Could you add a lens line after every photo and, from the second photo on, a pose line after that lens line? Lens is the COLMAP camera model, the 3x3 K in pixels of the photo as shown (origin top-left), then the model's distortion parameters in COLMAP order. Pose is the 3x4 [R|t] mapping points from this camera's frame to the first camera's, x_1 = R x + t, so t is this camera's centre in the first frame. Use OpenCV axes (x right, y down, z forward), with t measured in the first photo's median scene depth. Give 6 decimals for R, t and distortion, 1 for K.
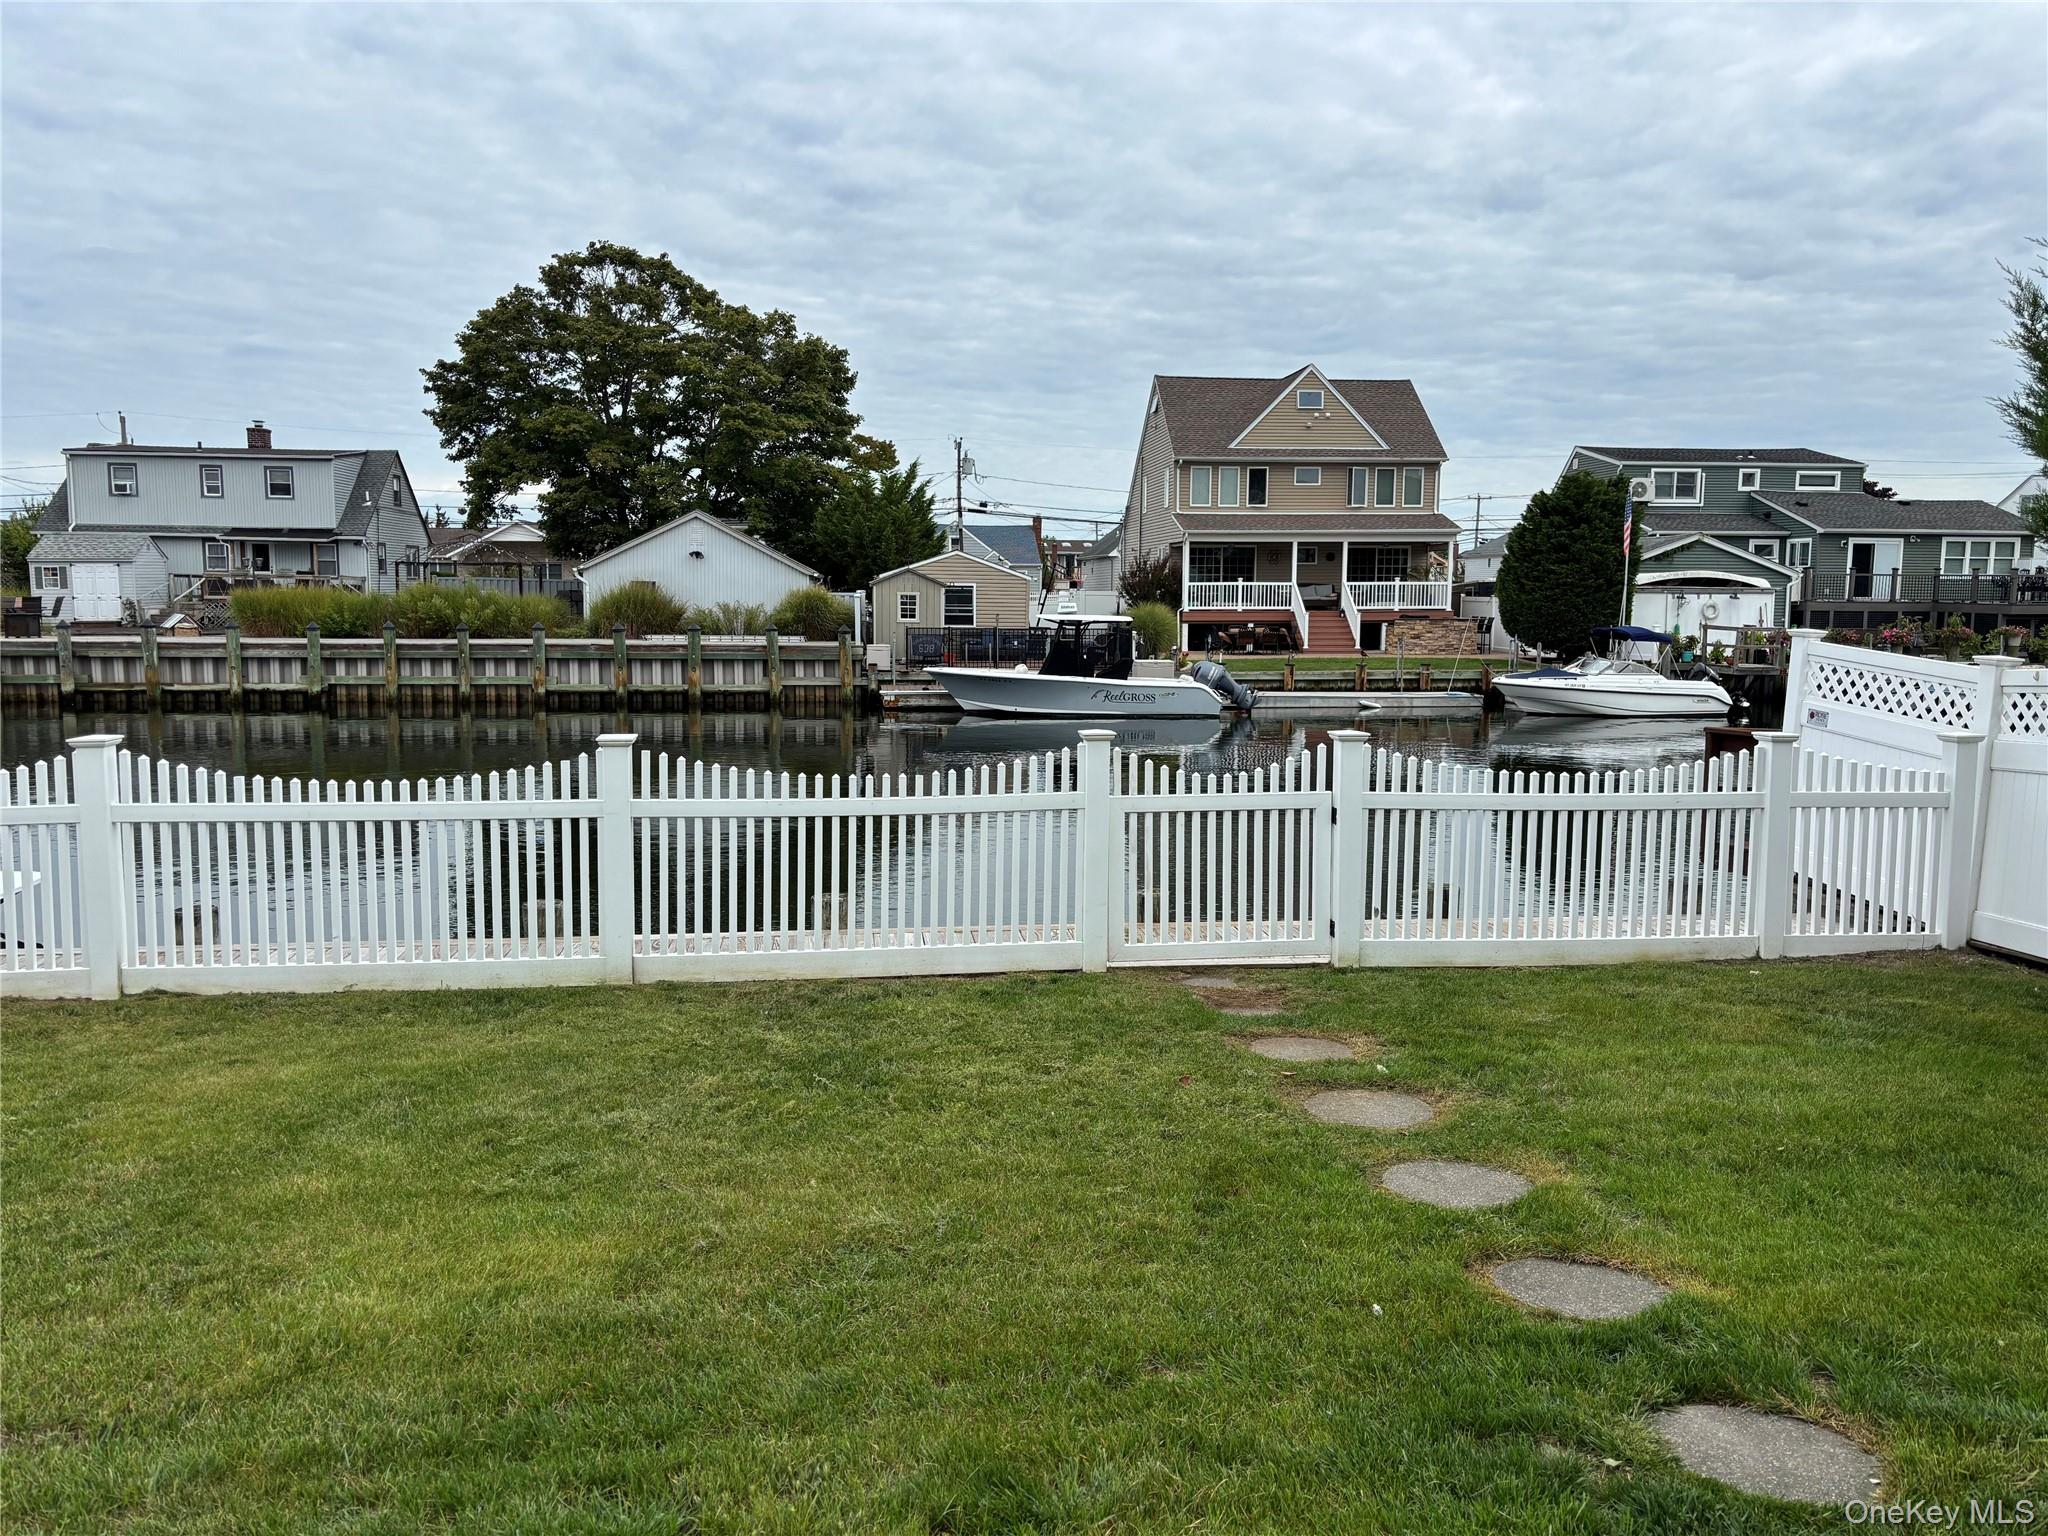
lens RADIAL K [[1554.7, 0, 1036.6], [0, 1554.7, 753.8], [0, 0, 1]] dist [0.058625, -0.043444]
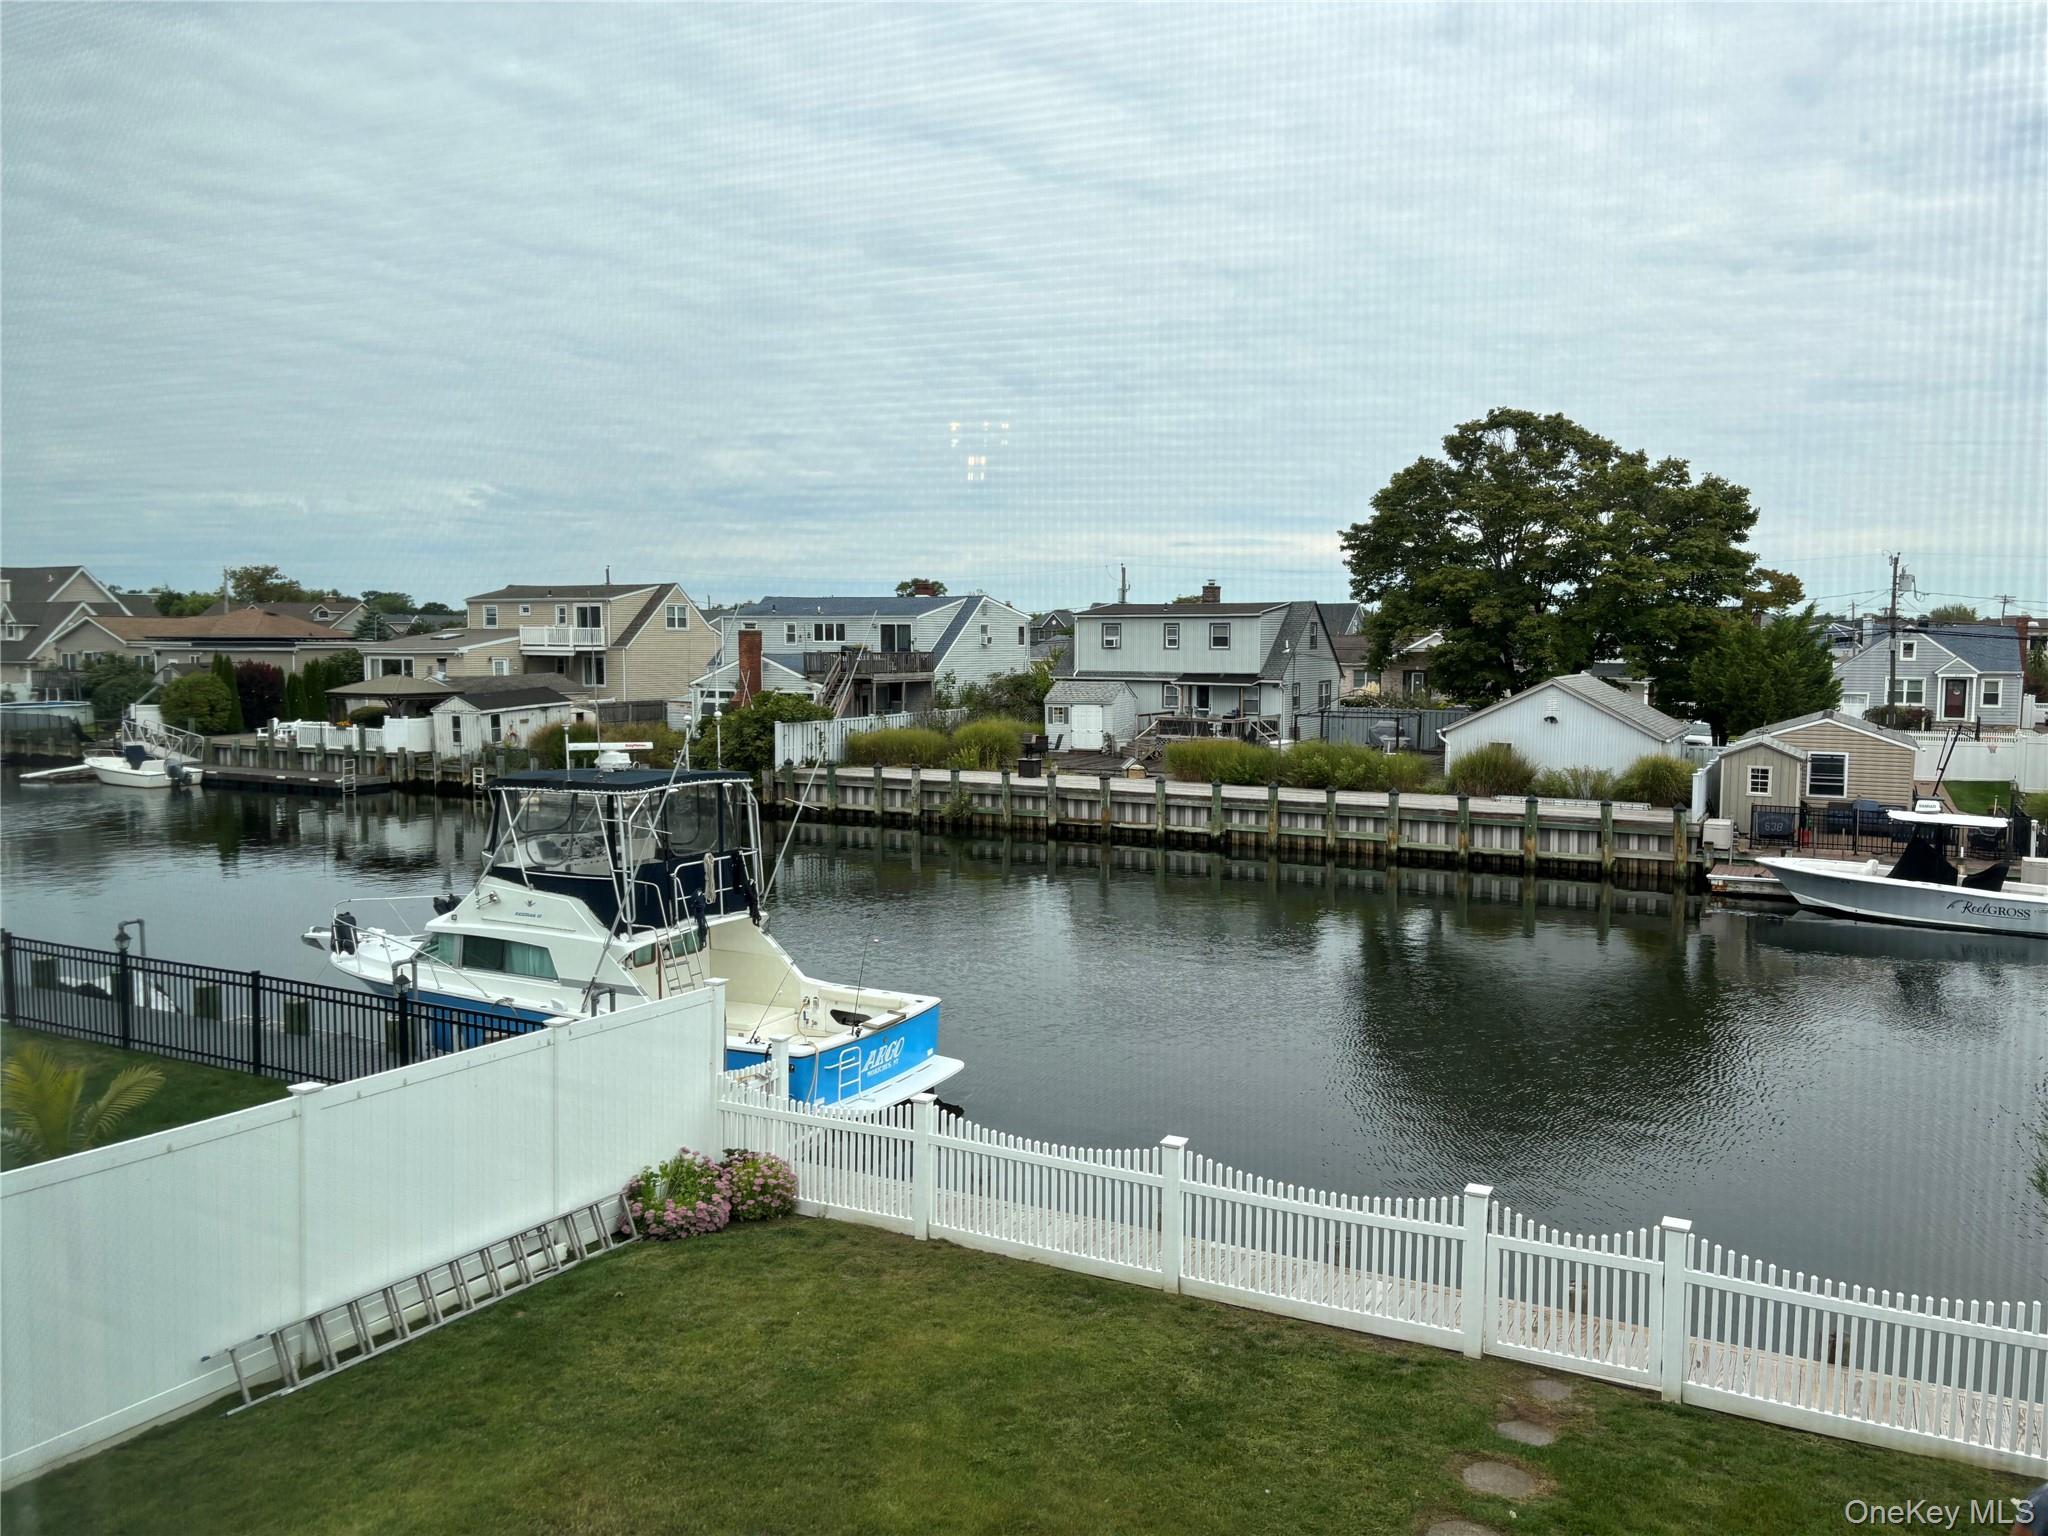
lens RADIAL K [[1554.7, 0, 1040.5], [0, 1554.7, 755.6], [0, 0, 1]] dist [0.058625, -0.043444]
pose [[0.830244, 0.041581, -0.555846, 0.088298], [-0.060285, 0.998063, -0.015385, -0.065929], [0.554130, 0.046282, 0.831143, -0.079663]]
